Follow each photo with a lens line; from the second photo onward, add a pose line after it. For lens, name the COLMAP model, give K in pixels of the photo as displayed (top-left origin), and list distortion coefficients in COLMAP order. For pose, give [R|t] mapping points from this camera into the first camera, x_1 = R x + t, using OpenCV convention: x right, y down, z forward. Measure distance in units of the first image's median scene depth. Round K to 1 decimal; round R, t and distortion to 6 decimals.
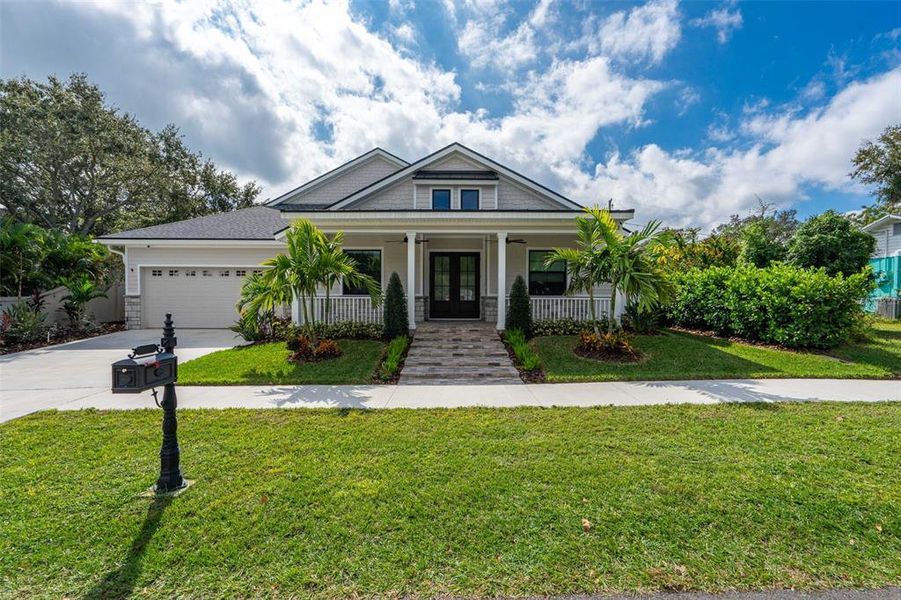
lens RADIAL K [[405.1, 0, 445.9], [0, 405.1, 302.0], [0, 0, 1]] dist [0.000187, 0.000151]
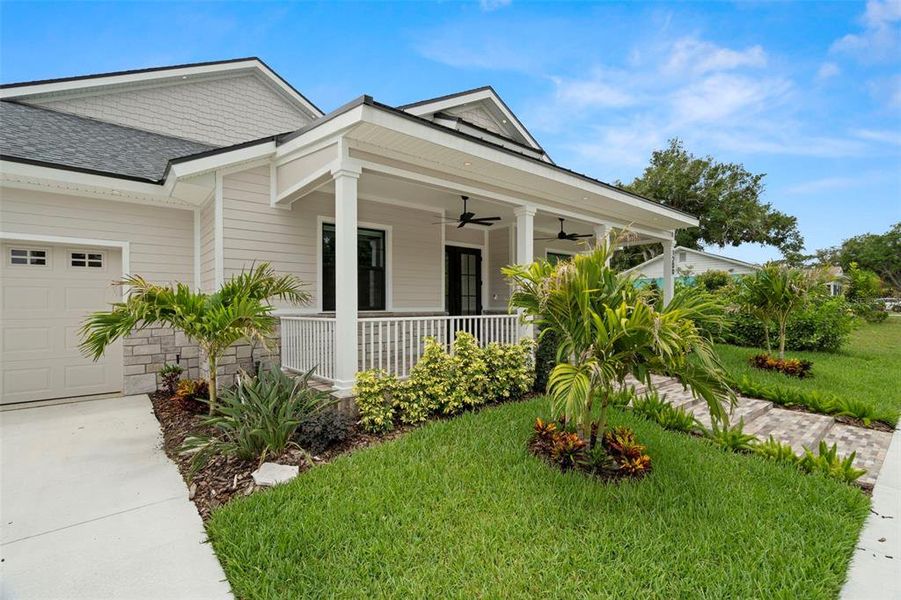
lens RADIAL K [[414.9, 0, 443.4], [0, 414.9, 304.7], [0, 0, 1]] dist [-0.005067, 0.000021]
pose [[0.766417, -0.004709, 0.642326, -0.438952], [0.016023, 0.999802, -0.011789, -0.015604], [-0.642143, 0.019328, 0.766341, 0.466039]]
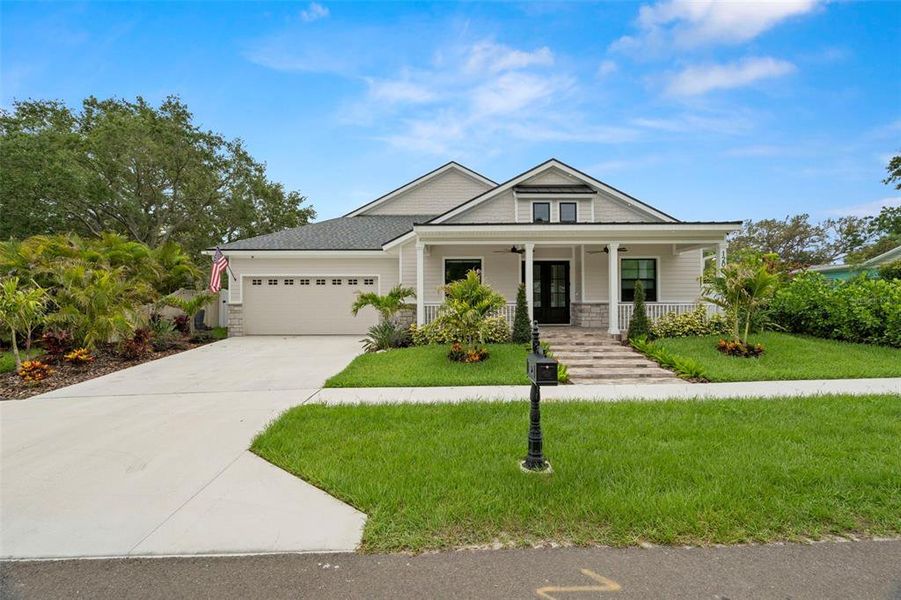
lens RADIAL K [[402.3, 0, 445.0], [0, 402.3, 301.1], [0, 0, 1]] dist [0.002297, -0.000221]
pose [[0.999972, -0.006393, -0.003763, -0.232322], [0.006333, 0.999856, -0.015758, -0.003503], [0.003863, 0.015733, 0.999869, -0.047803]]
